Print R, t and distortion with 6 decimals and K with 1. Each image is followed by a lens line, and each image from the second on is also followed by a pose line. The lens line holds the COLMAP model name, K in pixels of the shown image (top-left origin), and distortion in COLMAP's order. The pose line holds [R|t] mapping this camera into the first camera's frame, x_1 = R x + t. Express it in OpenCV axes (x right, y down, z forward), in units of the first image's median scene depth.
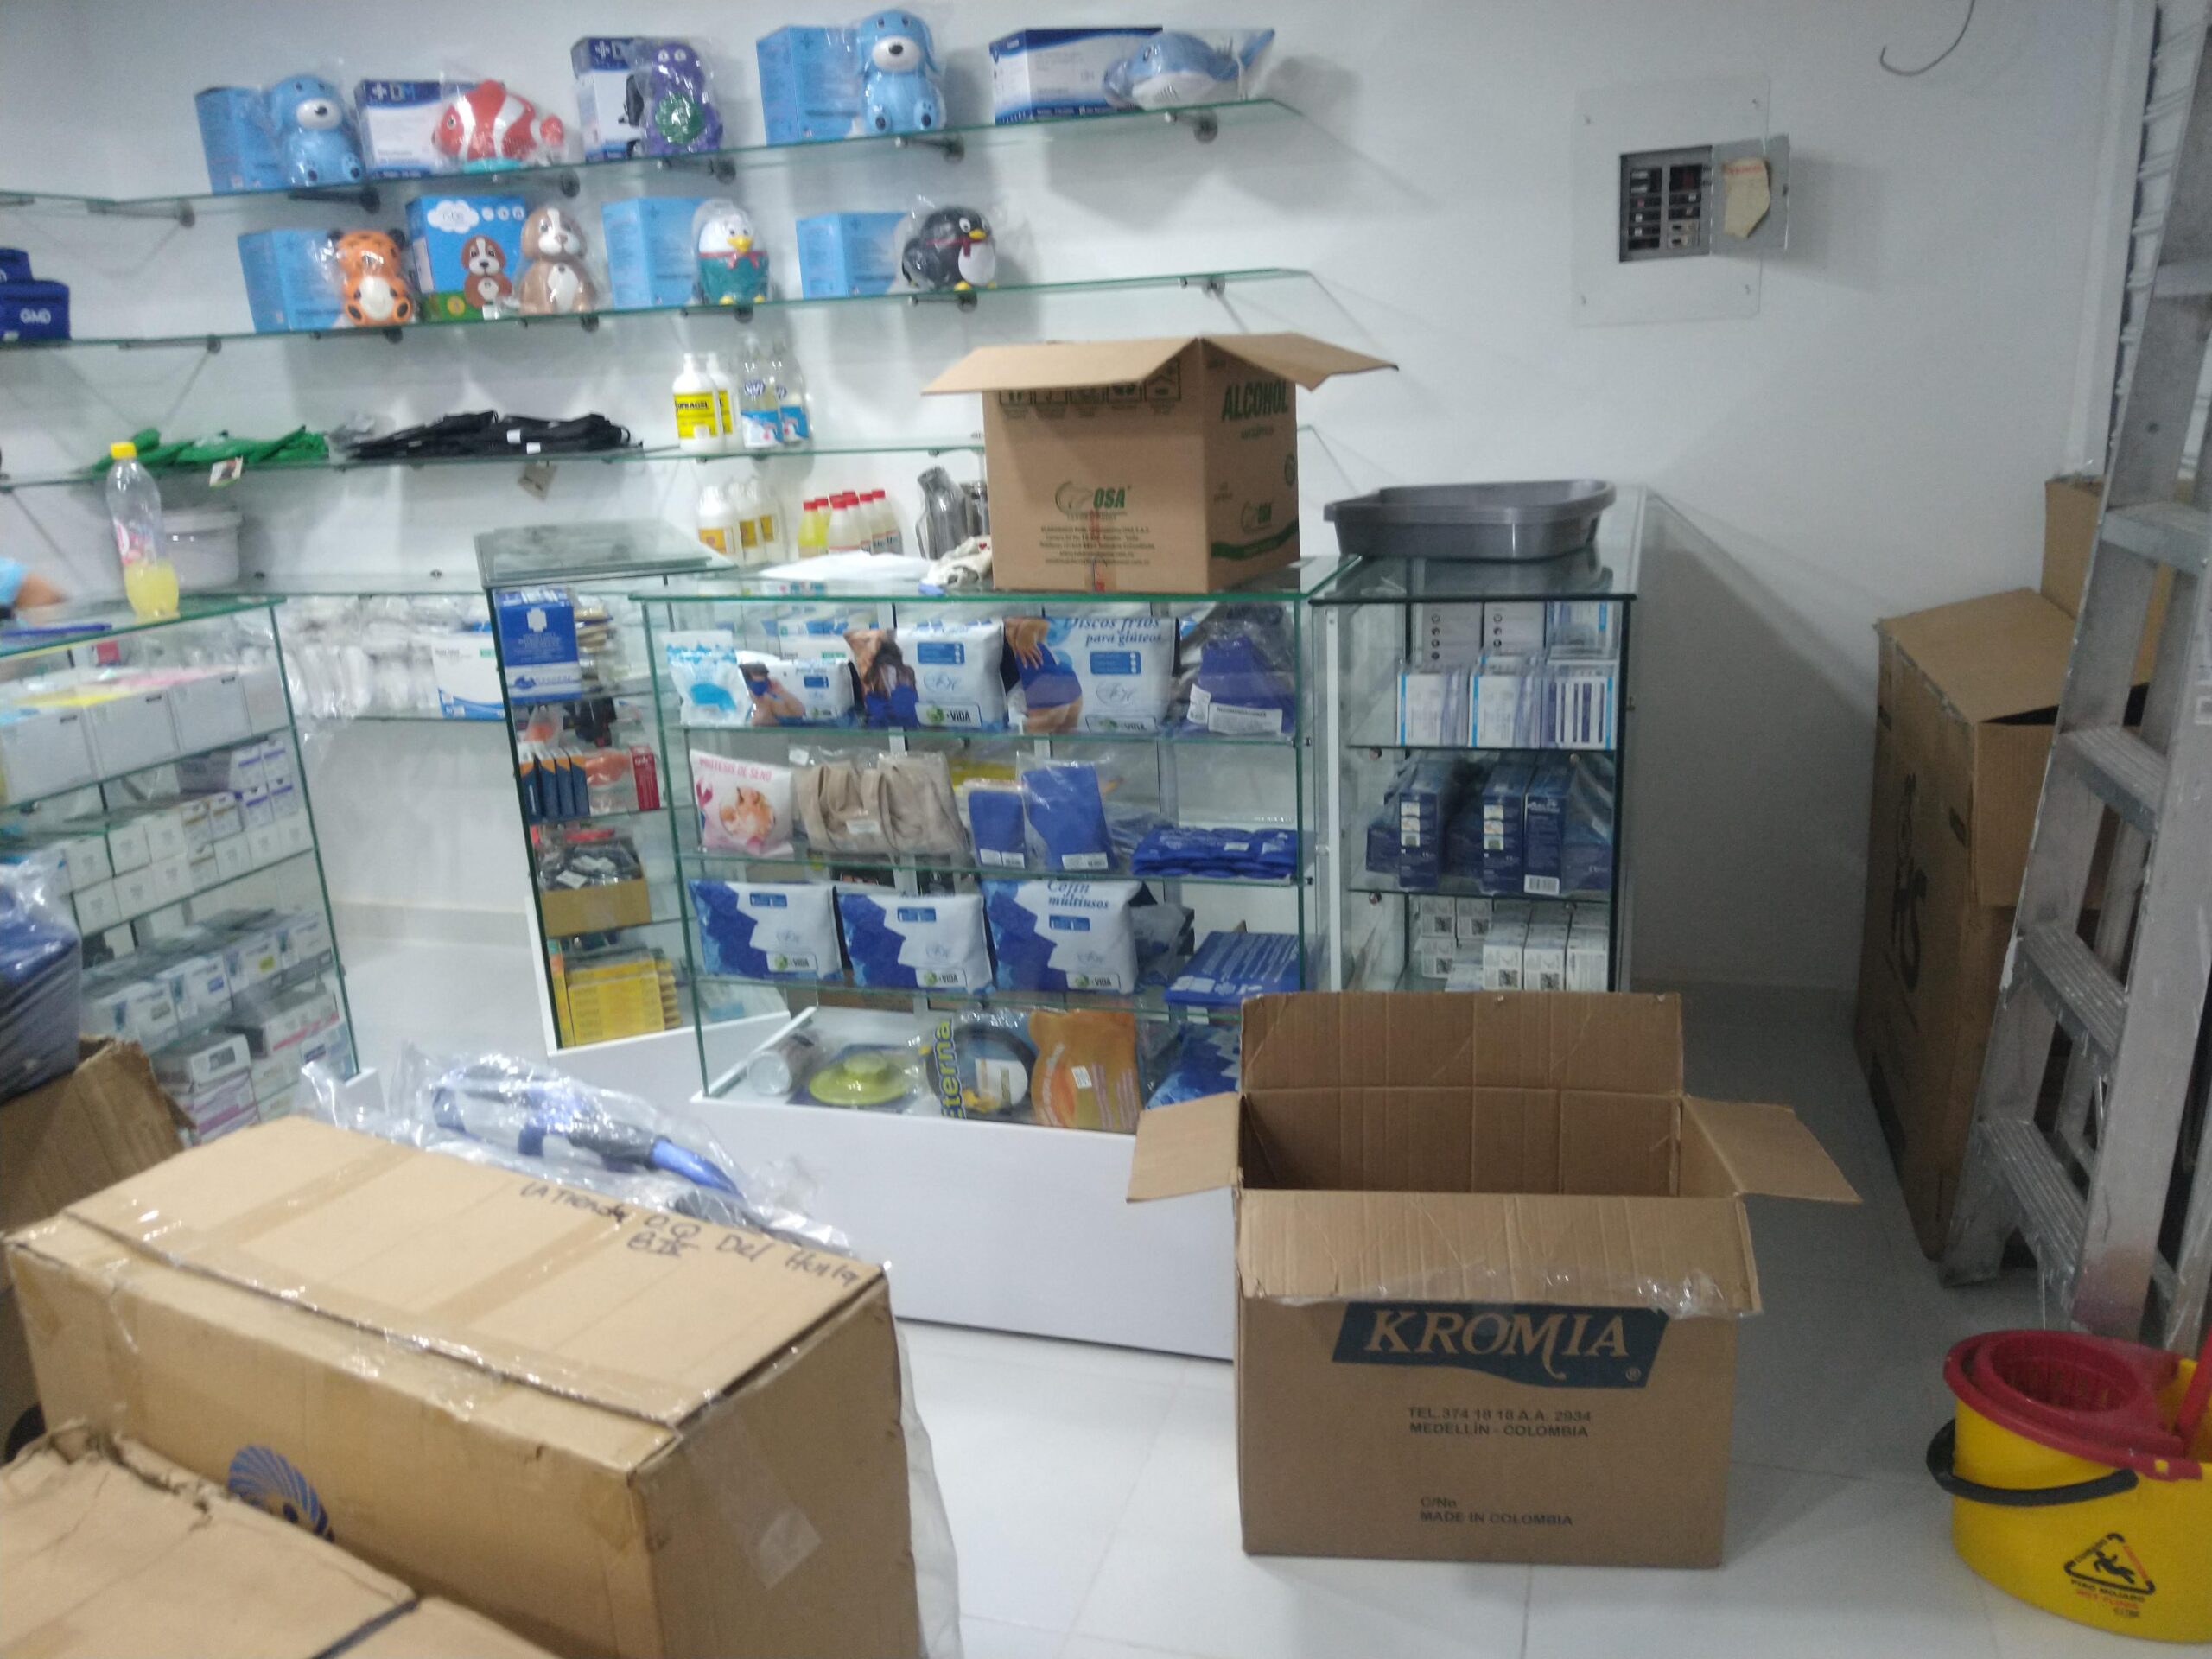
lens RADIAL K [[1690.7, 0, 1125.6], [0, 1690.7, 819.7], [0, 0, 1]] dist [0.007001, -0.001658]
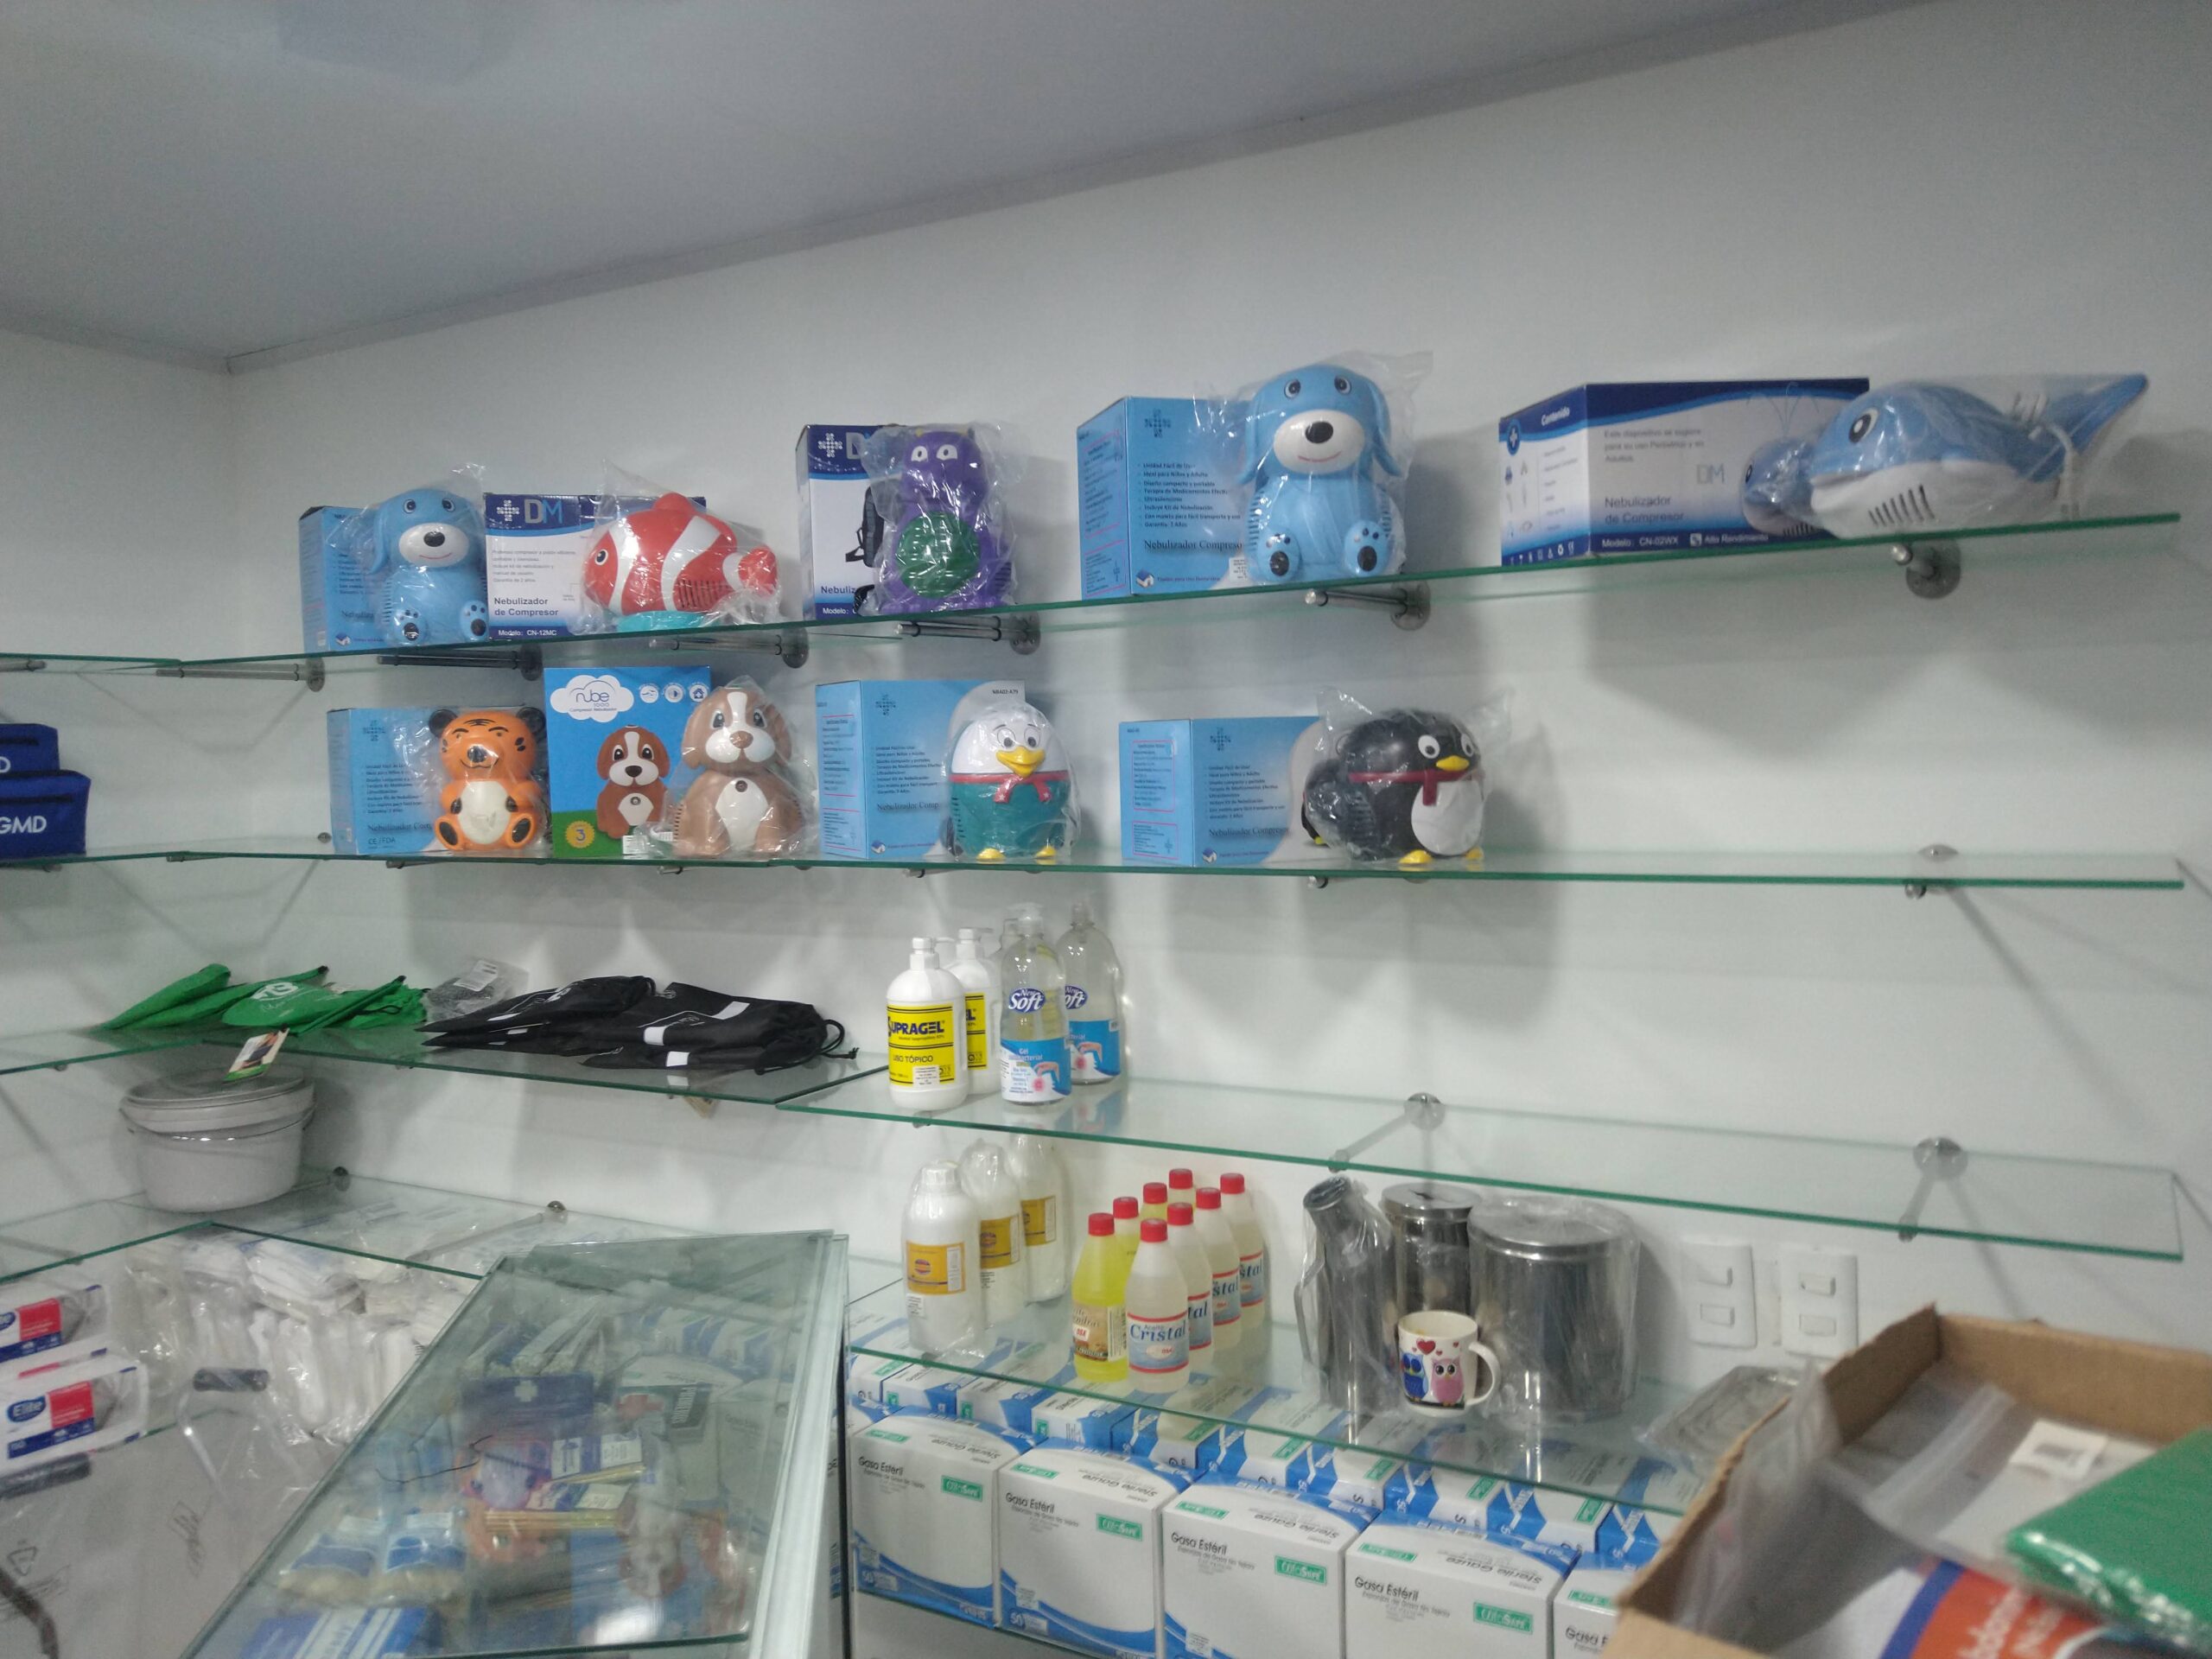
lens RADIAL K [[1686.0, 0, 1105.6], [0, 1686.0, 816.4], [0, 0, 1]] dist [0.077862, -0.112952]
pose [[0.969650, 0.041233, -0.240994, -0.062225], [-0.096604, 0.970085, -0.222715, -0.196816], [0.224602, 0.239237, 0.944627, 0.471589]]
